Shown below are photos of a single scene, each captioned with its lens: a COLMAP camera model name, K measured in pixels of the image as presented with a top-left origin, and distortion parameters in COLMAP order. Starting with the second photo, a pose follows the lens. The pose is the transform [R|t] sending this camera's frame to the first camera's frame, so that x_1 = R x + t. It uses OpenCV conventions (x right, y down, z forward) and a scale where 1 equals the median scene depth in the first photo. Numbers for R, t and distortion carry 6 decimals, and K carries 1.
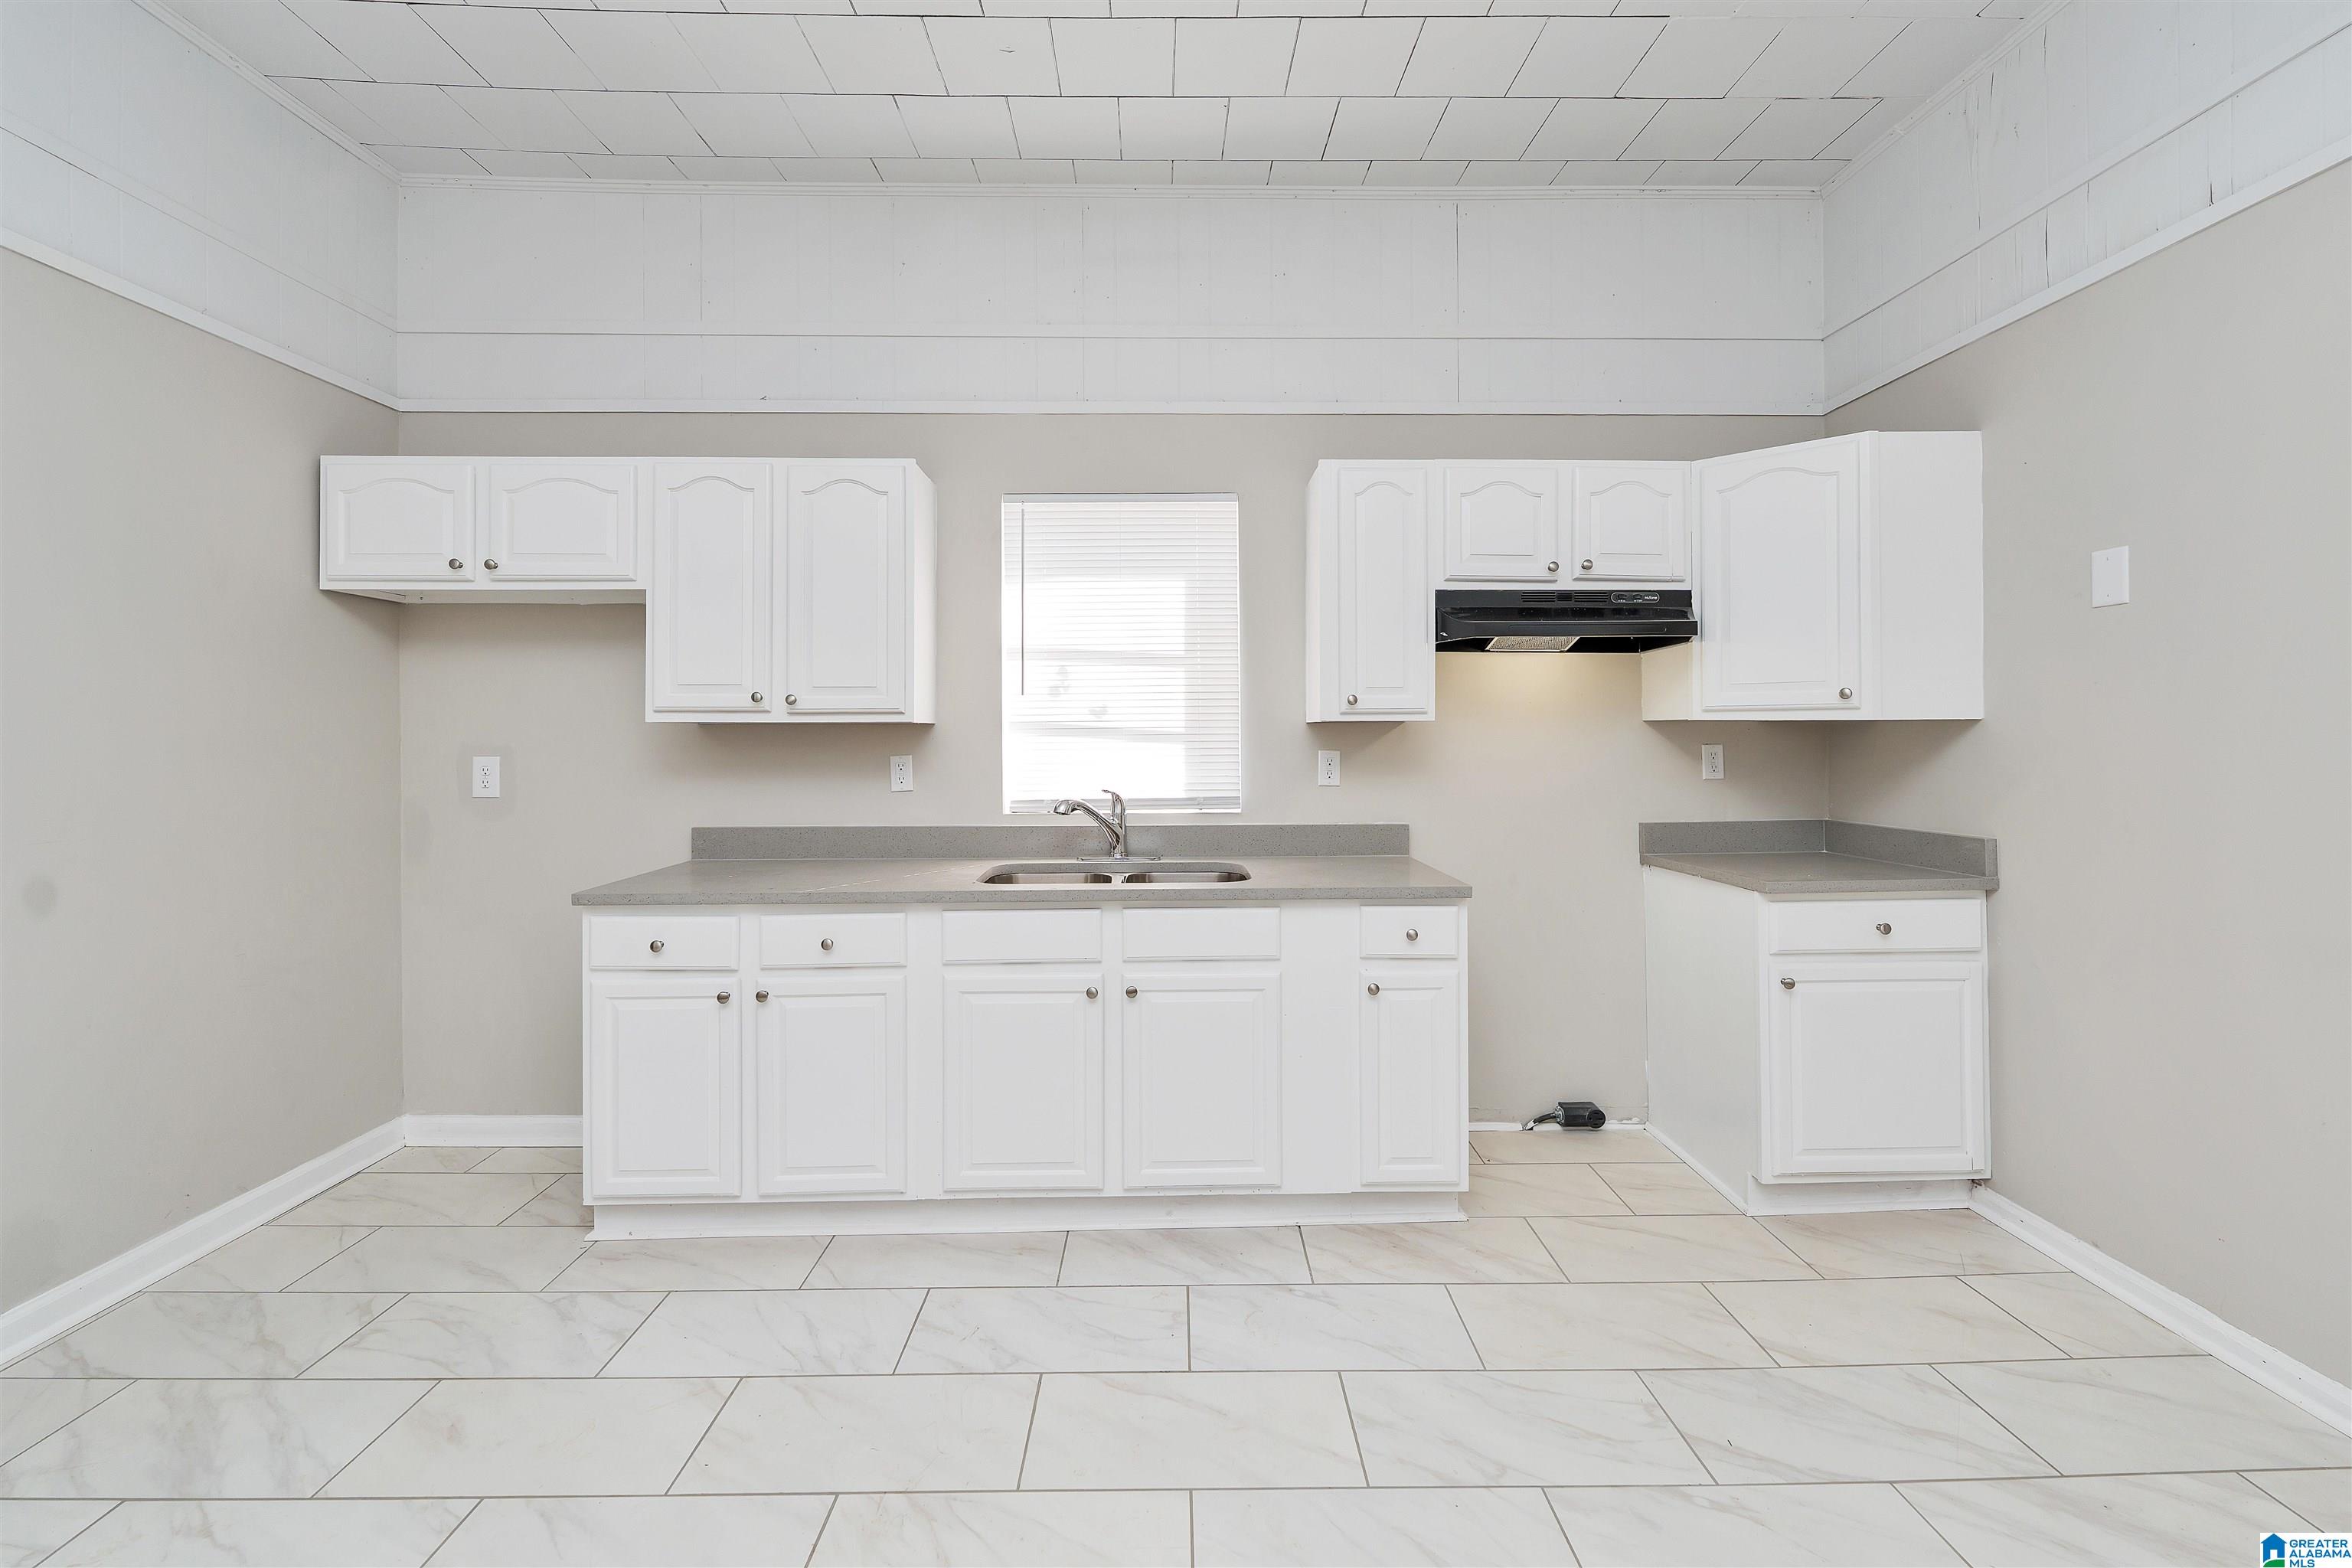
lens RADIAL K [[965.4, 0, 1188.7], [0, 965.4, 736.8], [0, 0, 1]] dist [-0.000494, -0.000387]
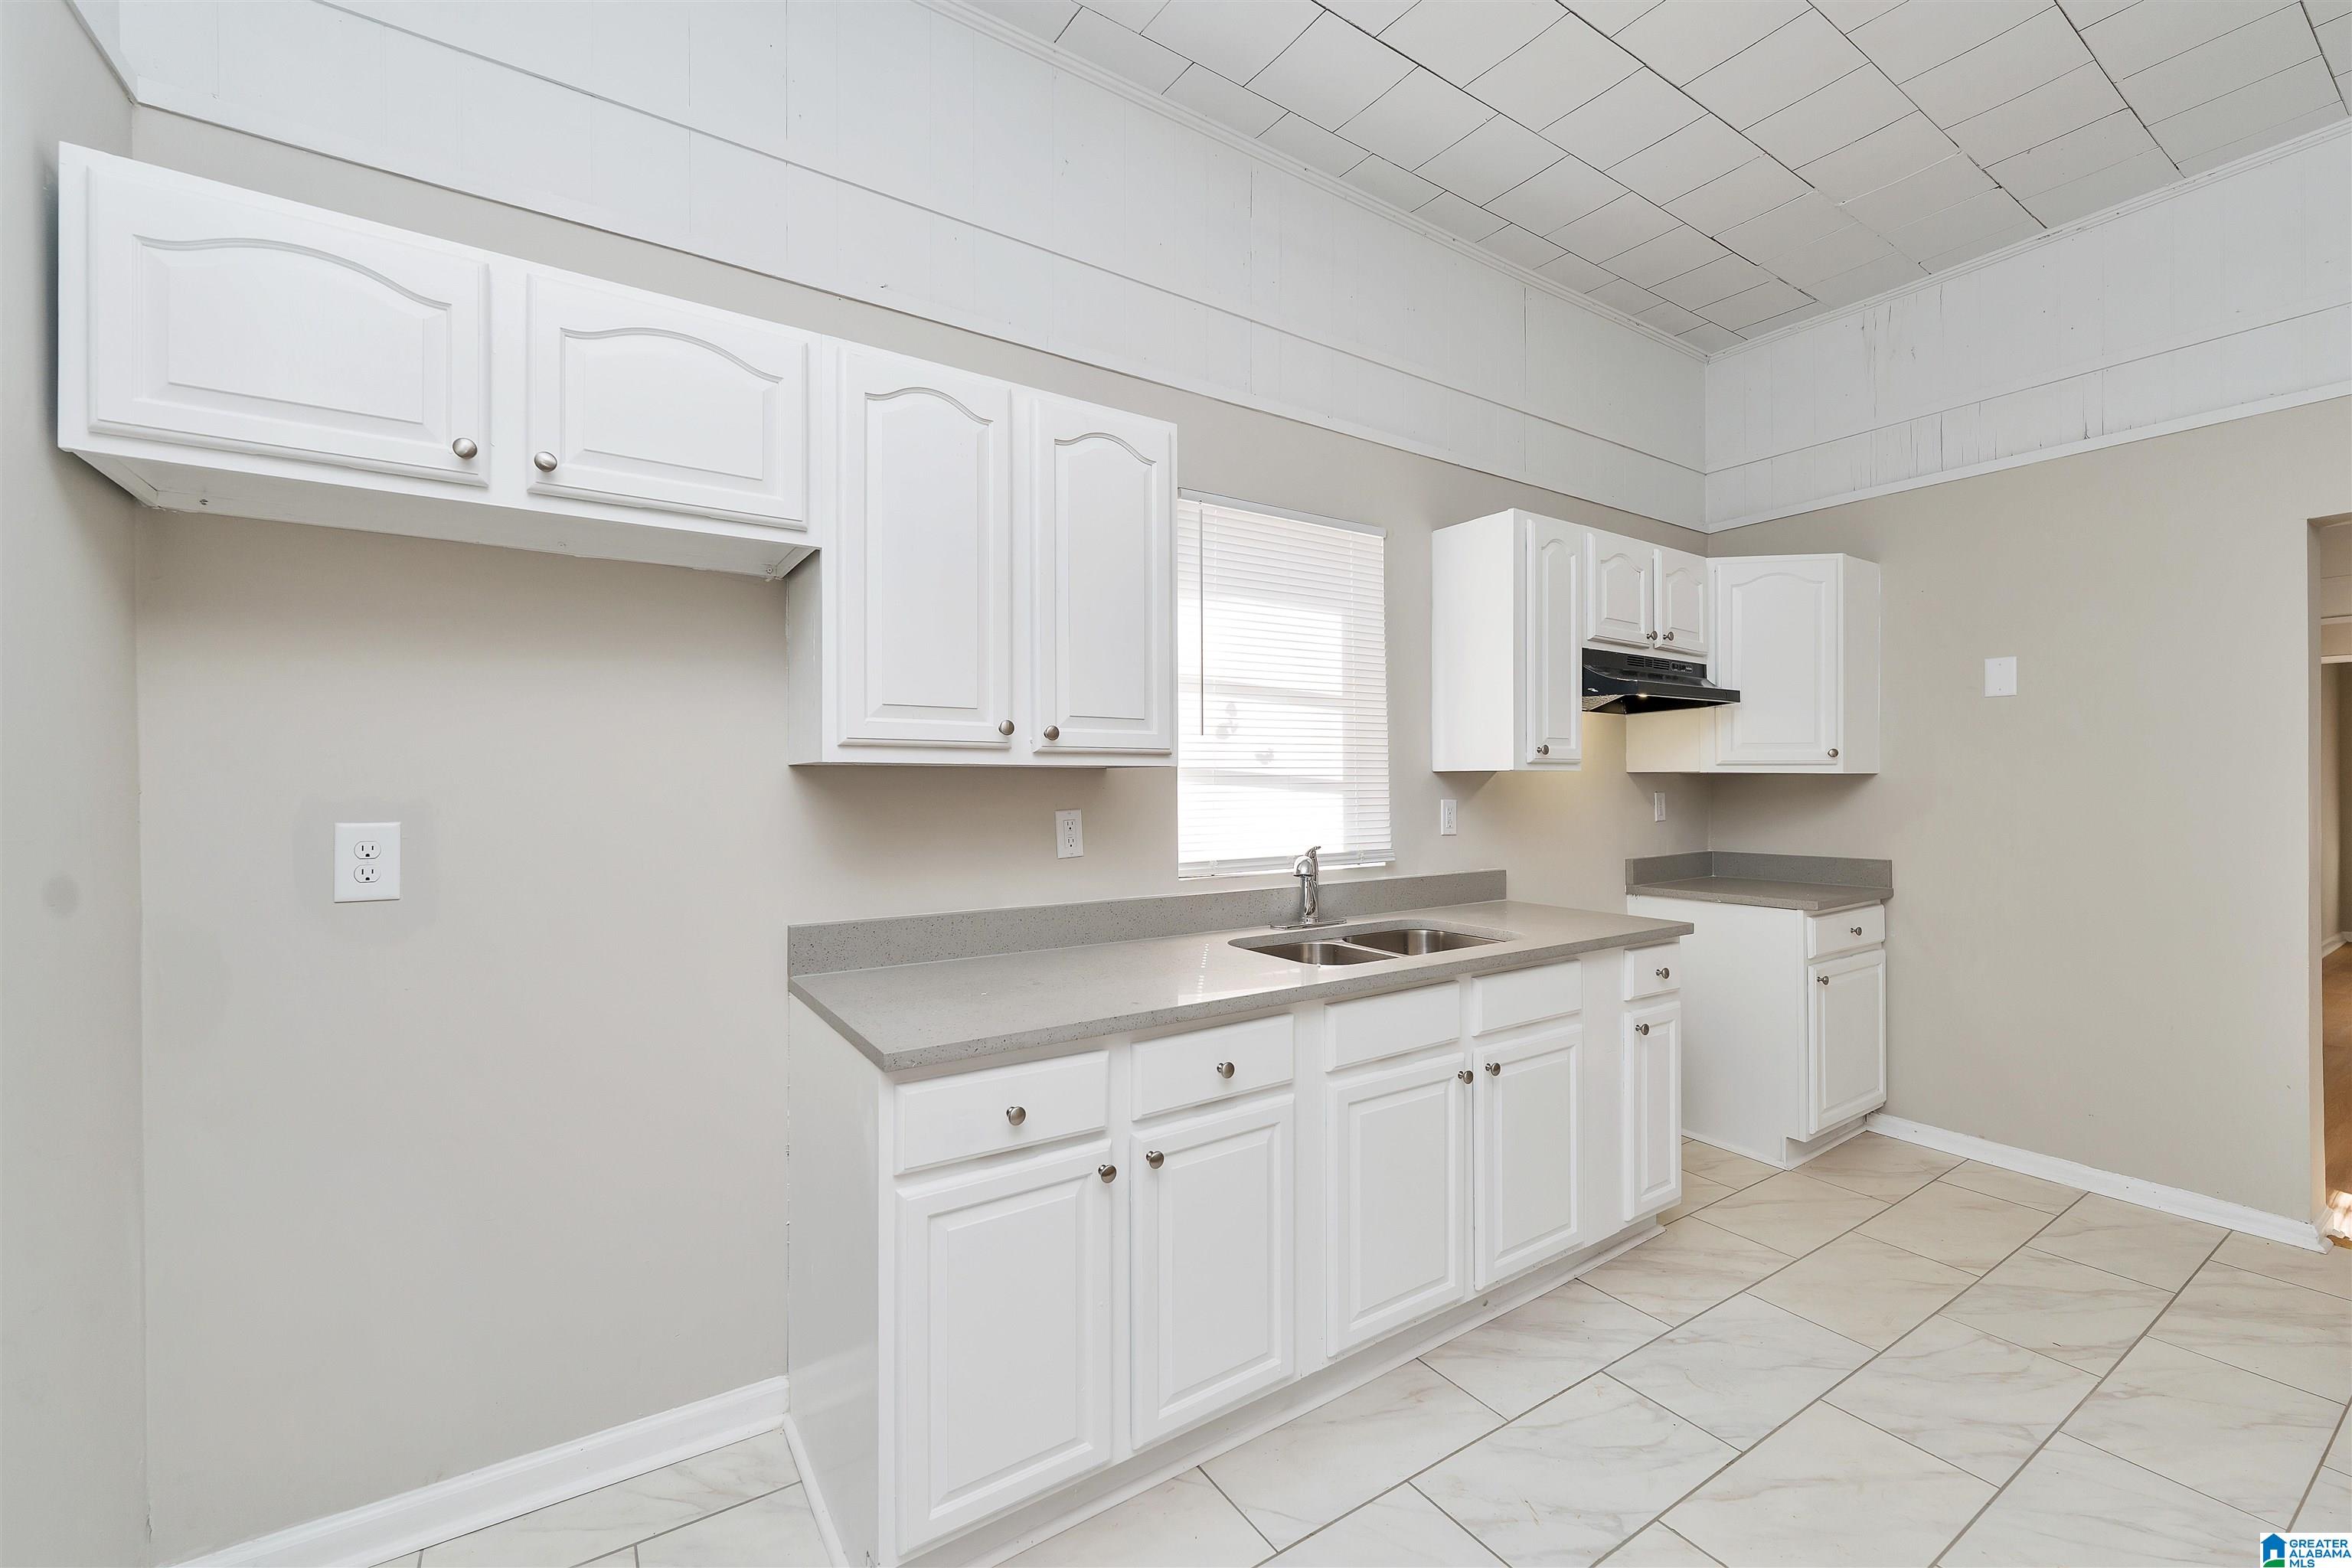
lens RADIAL K [[945.9, 0, 1176.0], [0, 945.9, 784.0], [0, 0, 1]] dist [-0.001471, 0.000091]
pose [[0.846445, 0.002018, 0.532472, -0.649677], [-0.001713, 0.999998, -0.001068, -0.000480], [-0.532473, -0.000008, 0.846447, 0.340871]]
